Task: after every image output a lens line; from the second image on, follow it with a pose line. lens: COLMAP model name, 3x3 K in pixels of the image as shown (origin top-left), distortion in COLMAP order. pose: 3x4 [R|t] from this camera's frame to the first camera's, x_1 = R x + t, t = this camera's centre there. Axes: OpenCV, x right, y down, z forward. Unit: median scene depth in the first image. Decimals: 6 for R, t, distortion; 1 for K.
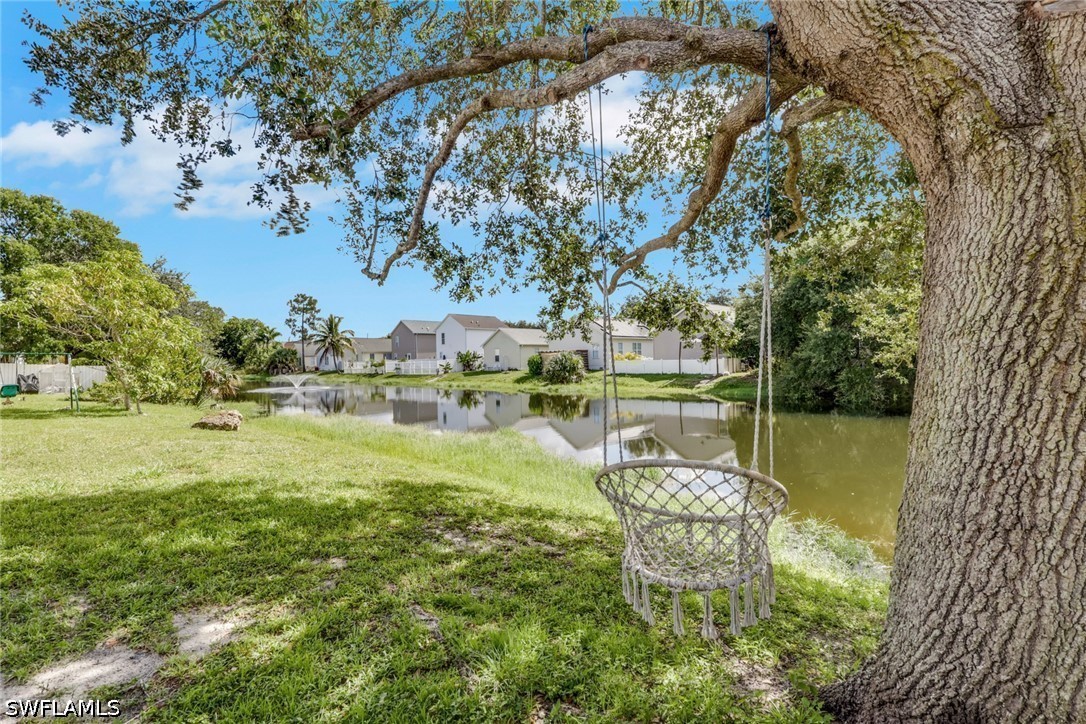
lens RADIAL K [[509.1, 0, 540.1], [0, 509.1, 374.0], [0, 0, 1]] dist [-0.004987, 0.006654]
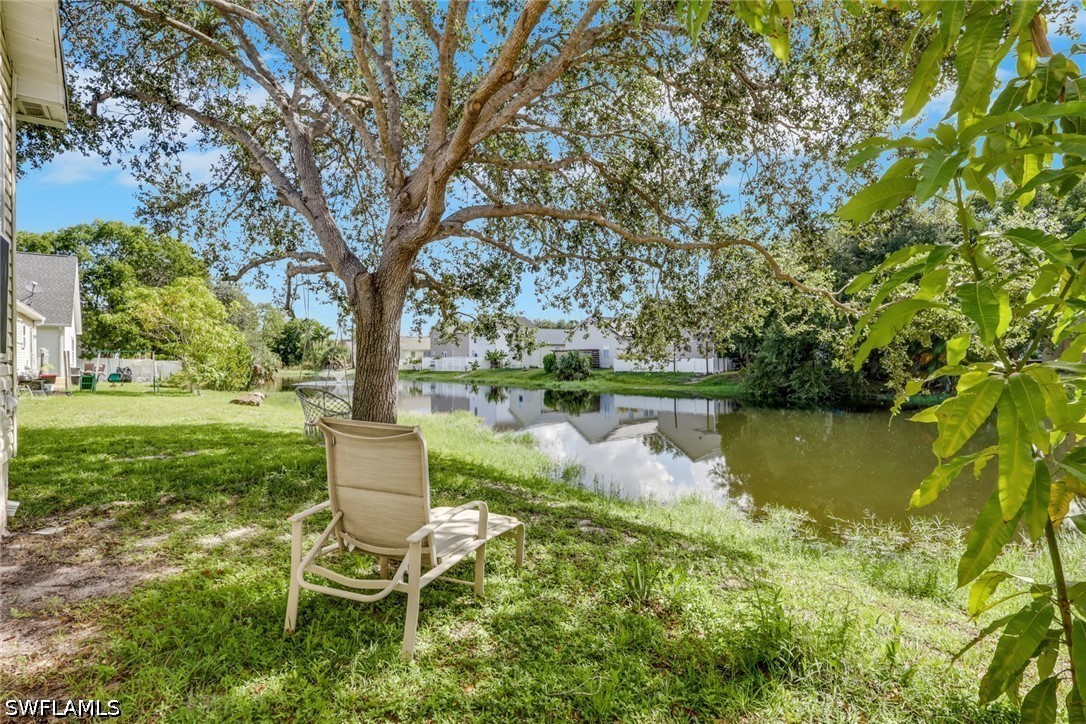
lens RADIAL K [[509.2, 0, 539.9], [0, 509.2, 364.6], [0, 0, 1]] dist [-0.004903, 0.000161]
pose [[0.995228, 0.008520, -0.097201, 0.121709], [-0.010012, 0.999839, -0.014871, 0.002762], [0.097058, 0.015774, 0.995154, -0.129319]]
